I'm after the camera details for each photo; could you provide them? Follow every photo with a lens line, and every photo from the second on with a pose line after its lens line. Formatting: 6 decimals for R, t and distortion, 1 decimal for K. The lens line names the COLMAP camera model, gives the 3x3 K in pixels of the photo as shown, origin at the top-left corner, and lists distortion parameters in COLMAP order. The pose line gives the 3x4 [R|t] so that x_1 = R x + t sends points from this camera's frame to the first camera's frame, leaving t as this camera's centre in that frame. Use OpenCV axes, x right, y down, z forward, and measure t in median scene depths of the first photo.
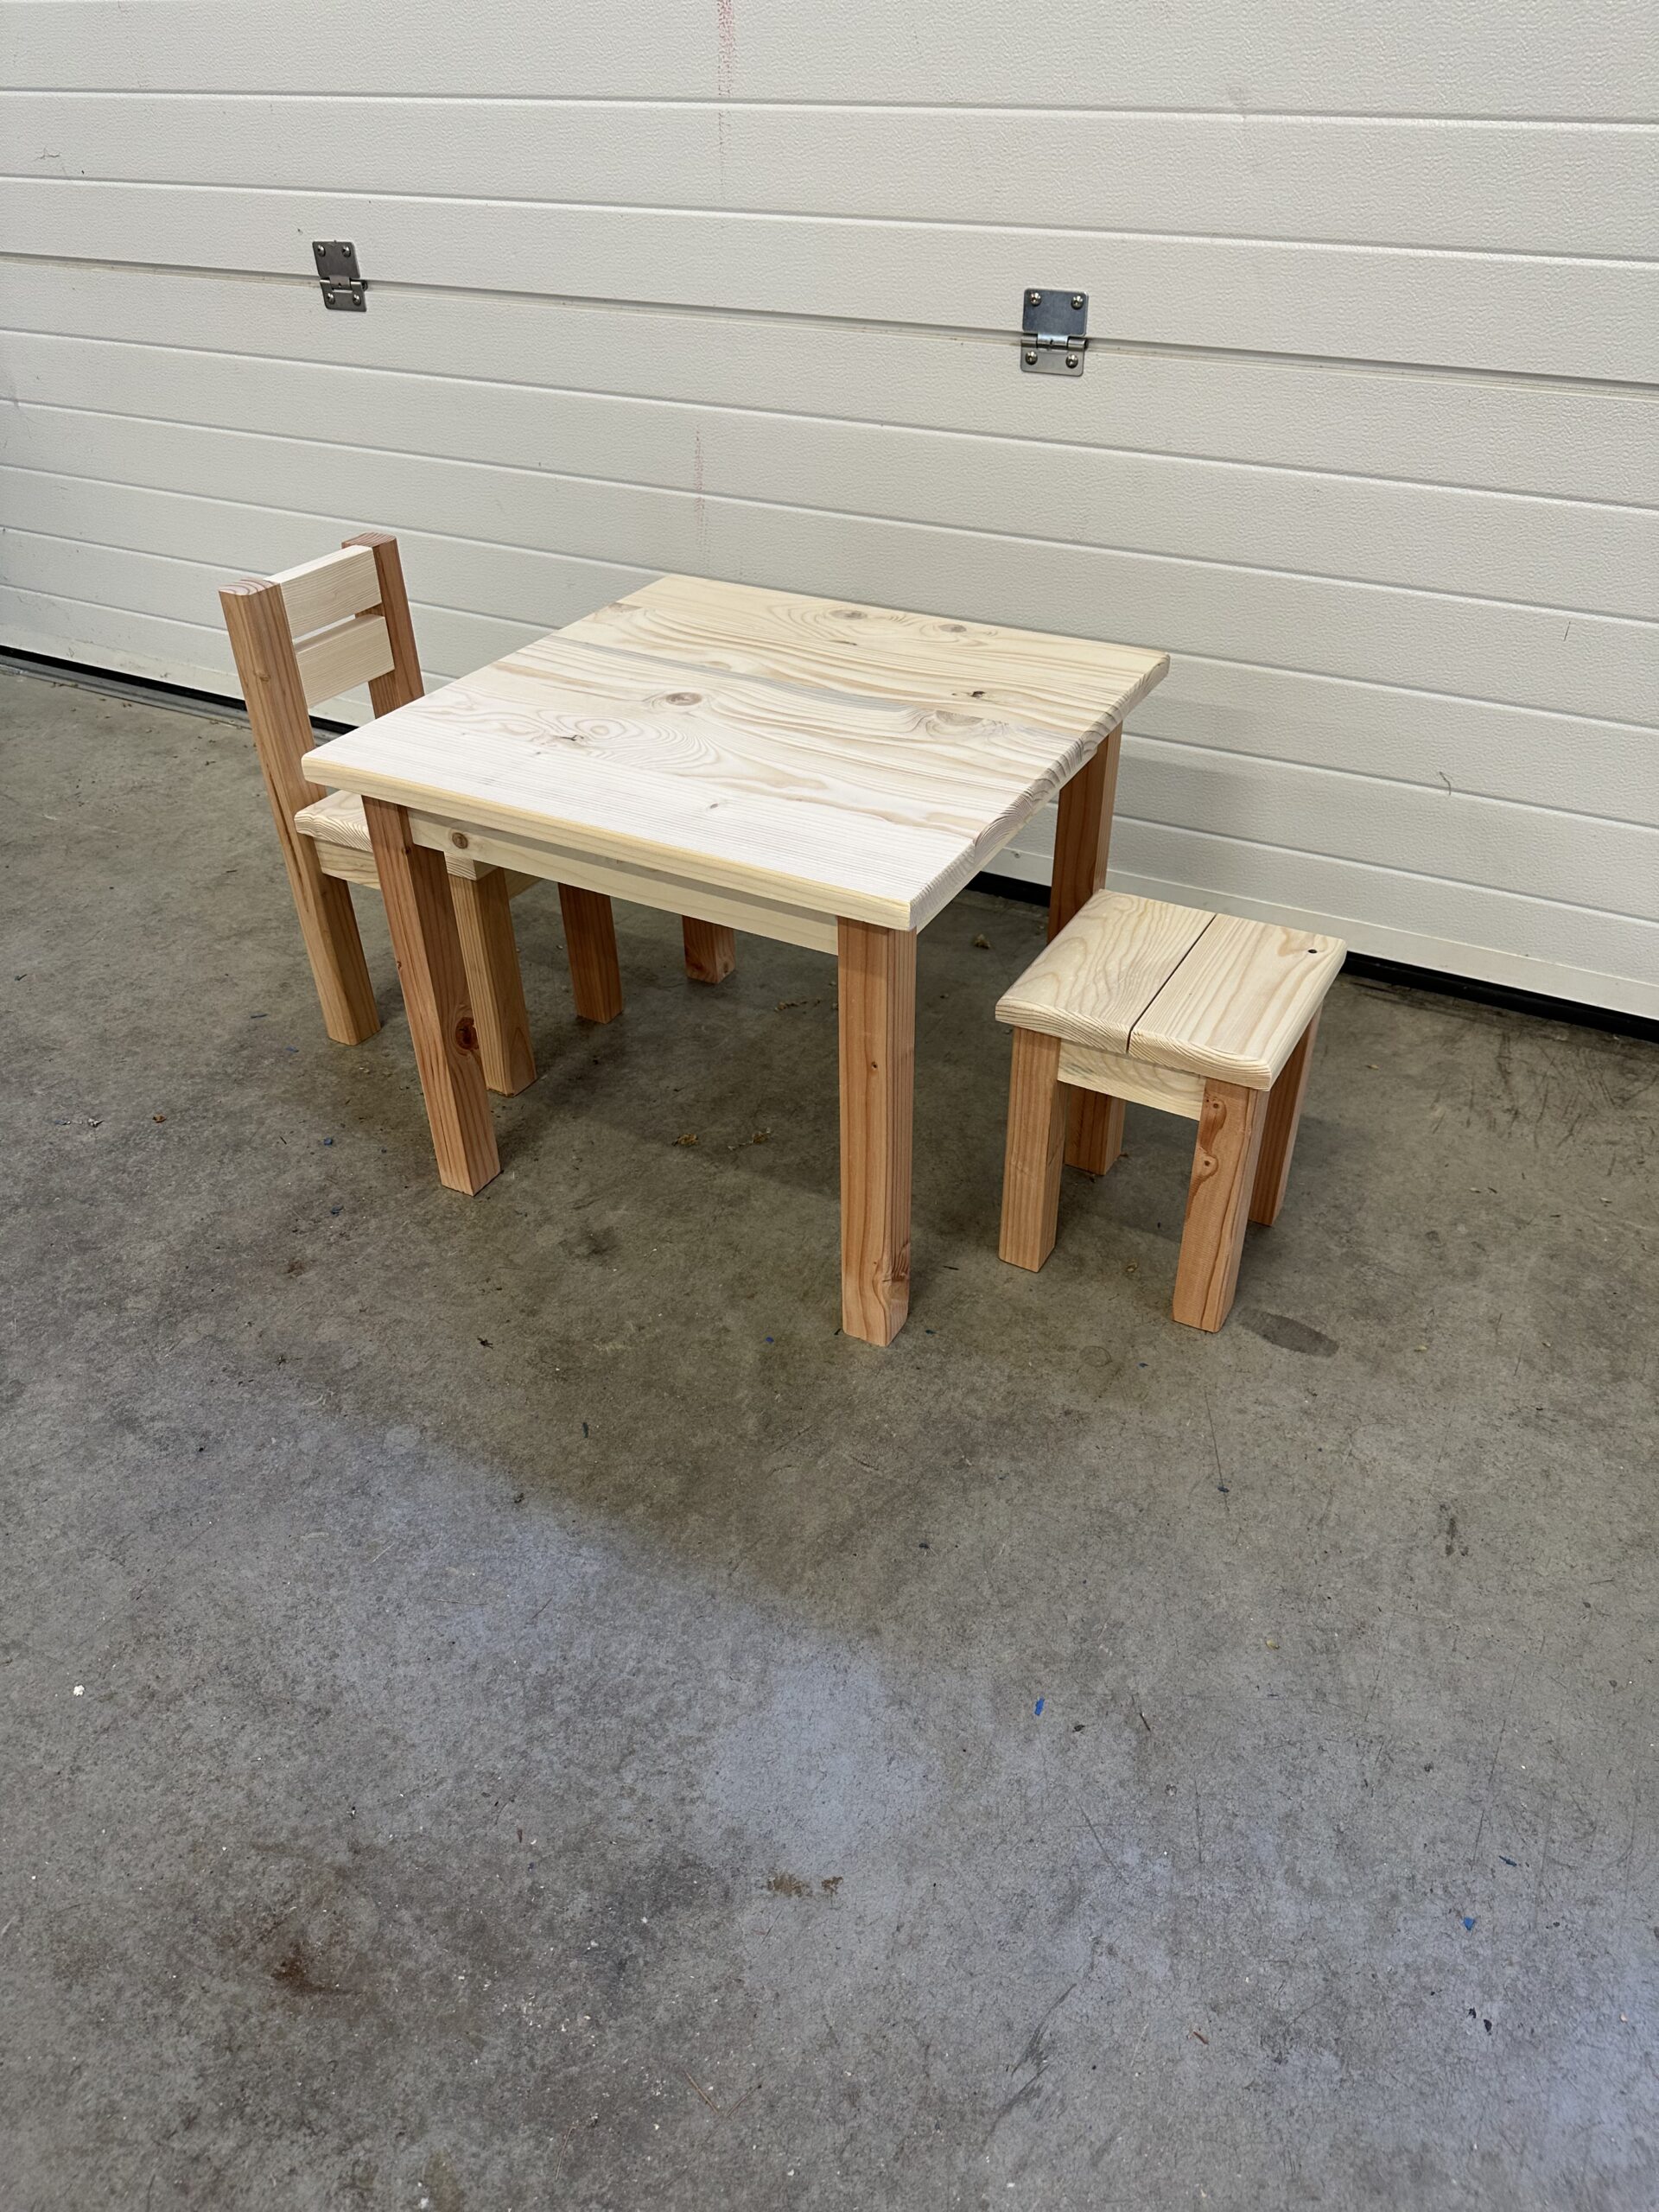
lens RADIAL K [[1582.6, 0, 821.3], [0, 1582.6, 1104.4], [0, 0, 1]] dist [0.026459, -0.035544]
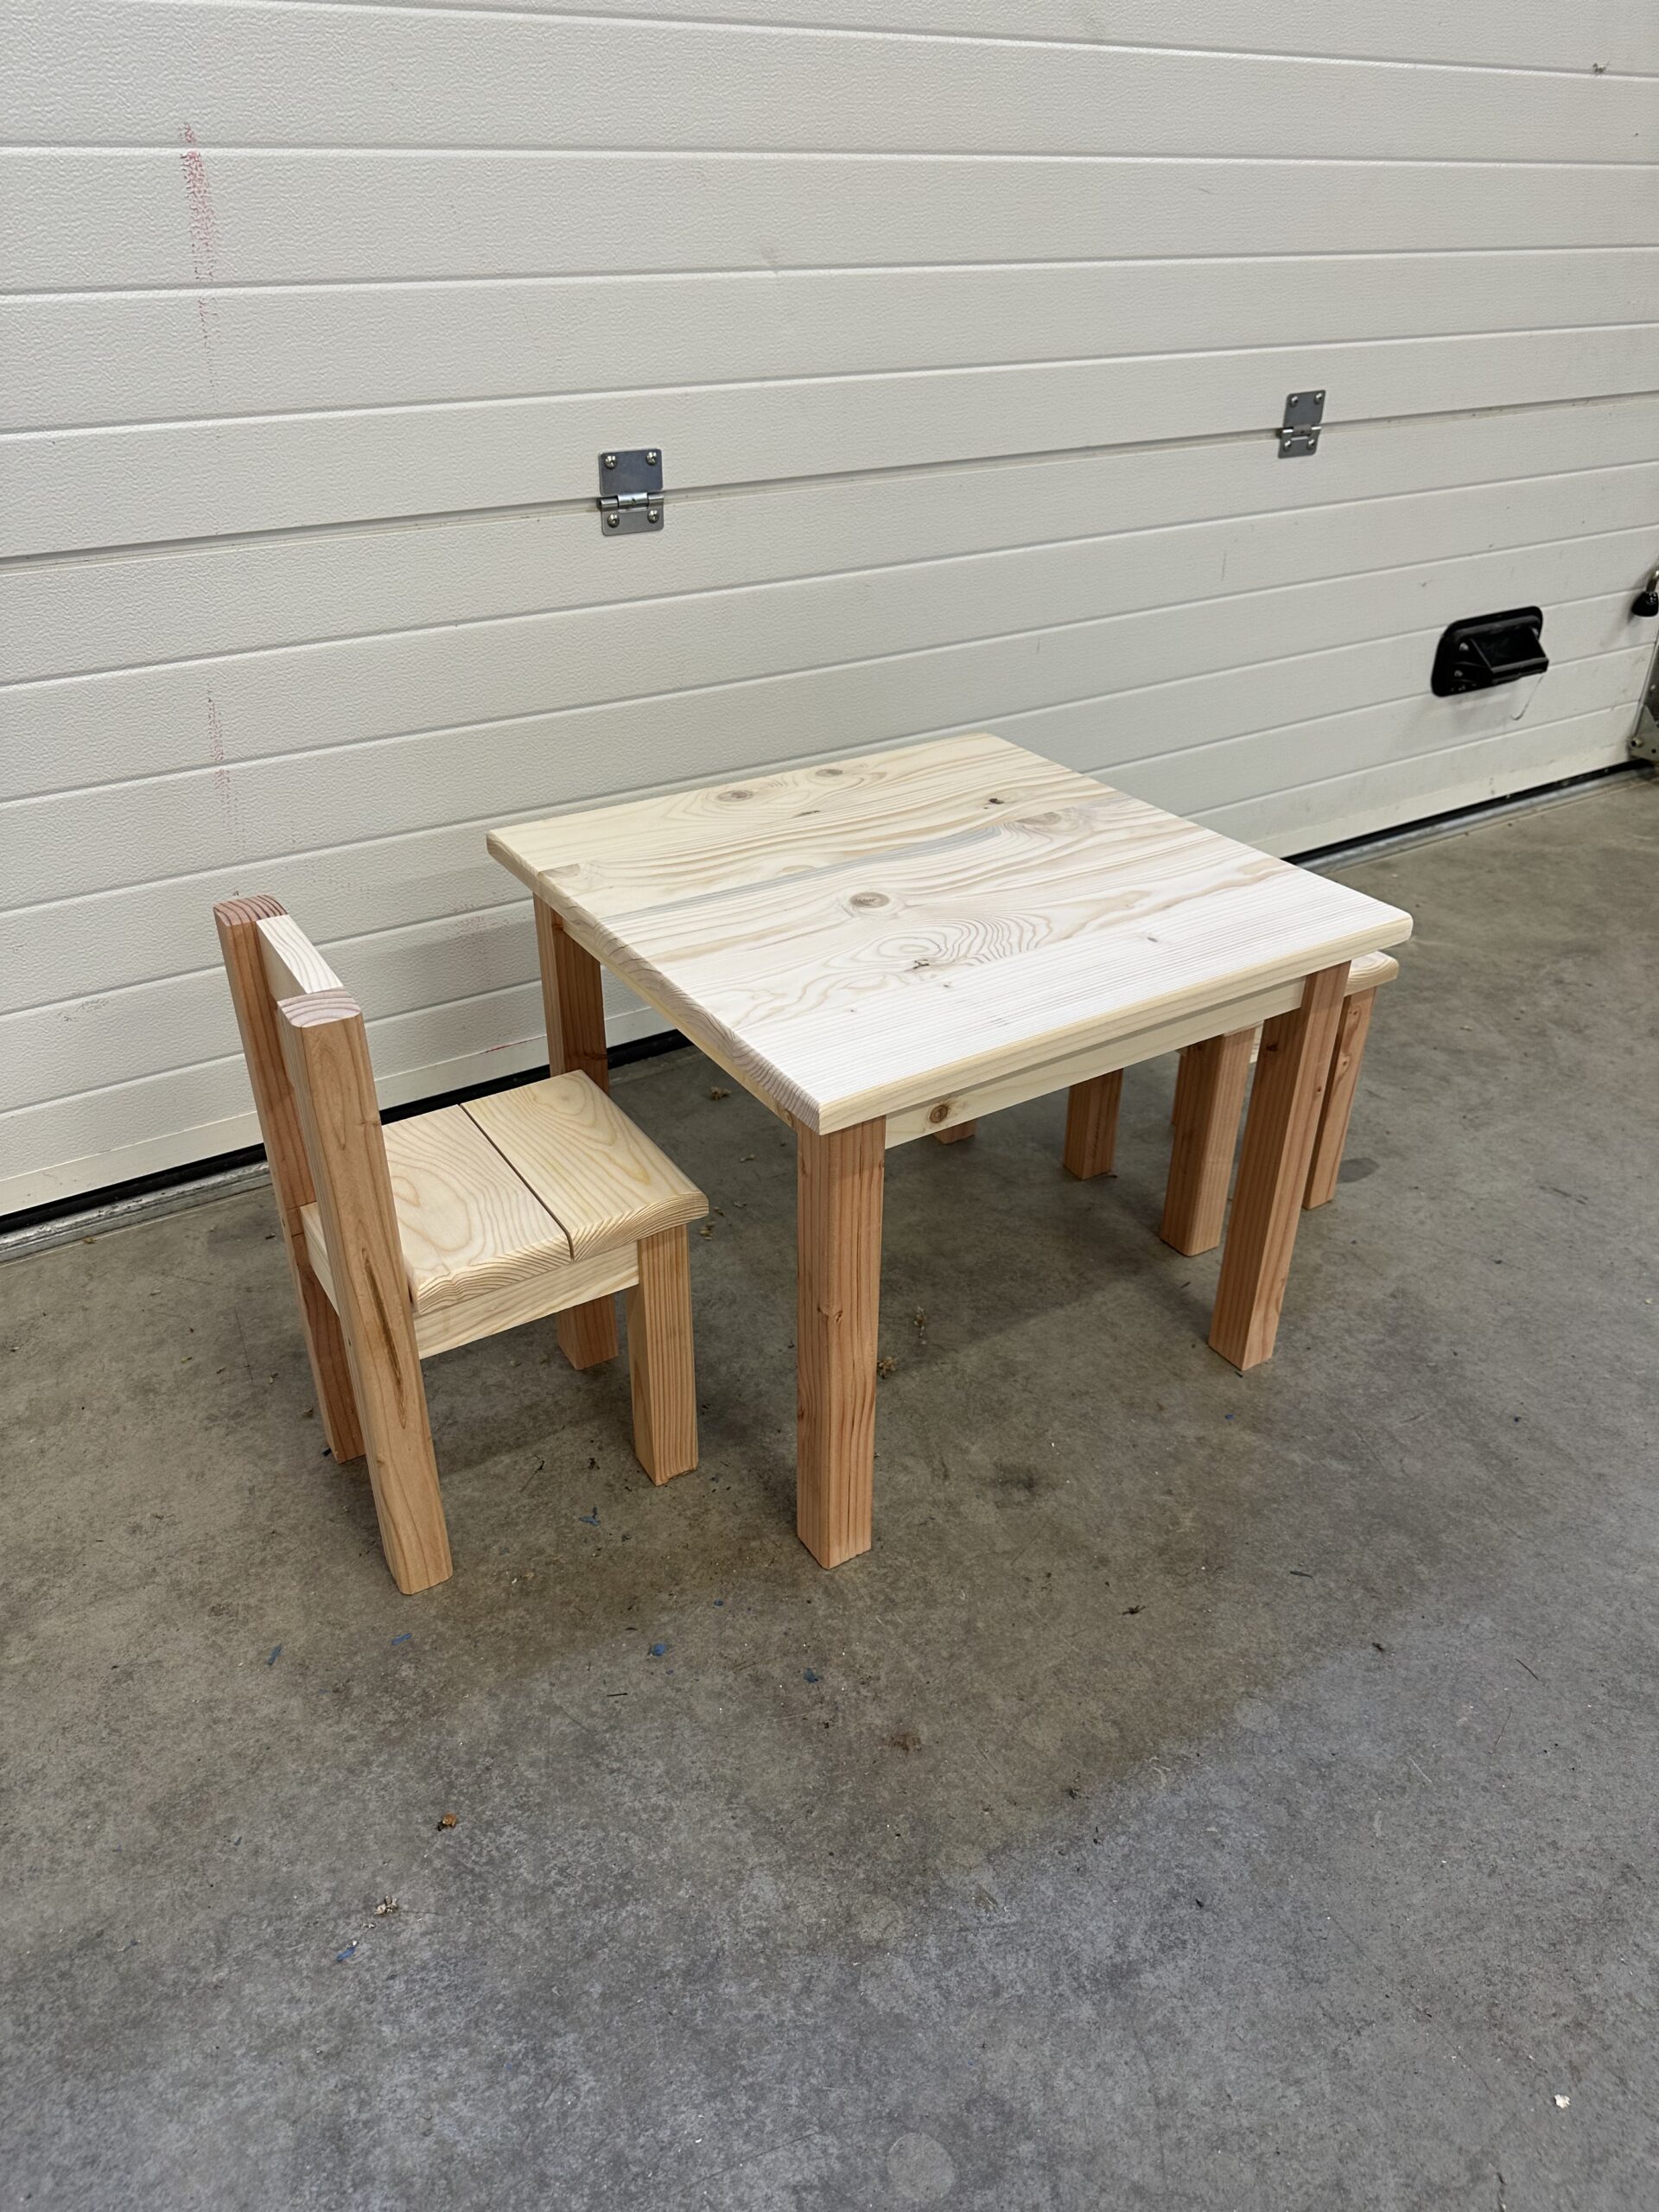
lens RADIAL K [[1582.6, 0, 837.8], [0, 1582.6, 1100.5], [0, 0, 1]] dist [0.026459, -0.035544]
pose [[0.480248, -0.436033, 0.761076, -0.887960], [0.493328, 0.851714, 0.176665, -0.346925], [-0.725251, 0.290617, 0.624141, 0.508357]]
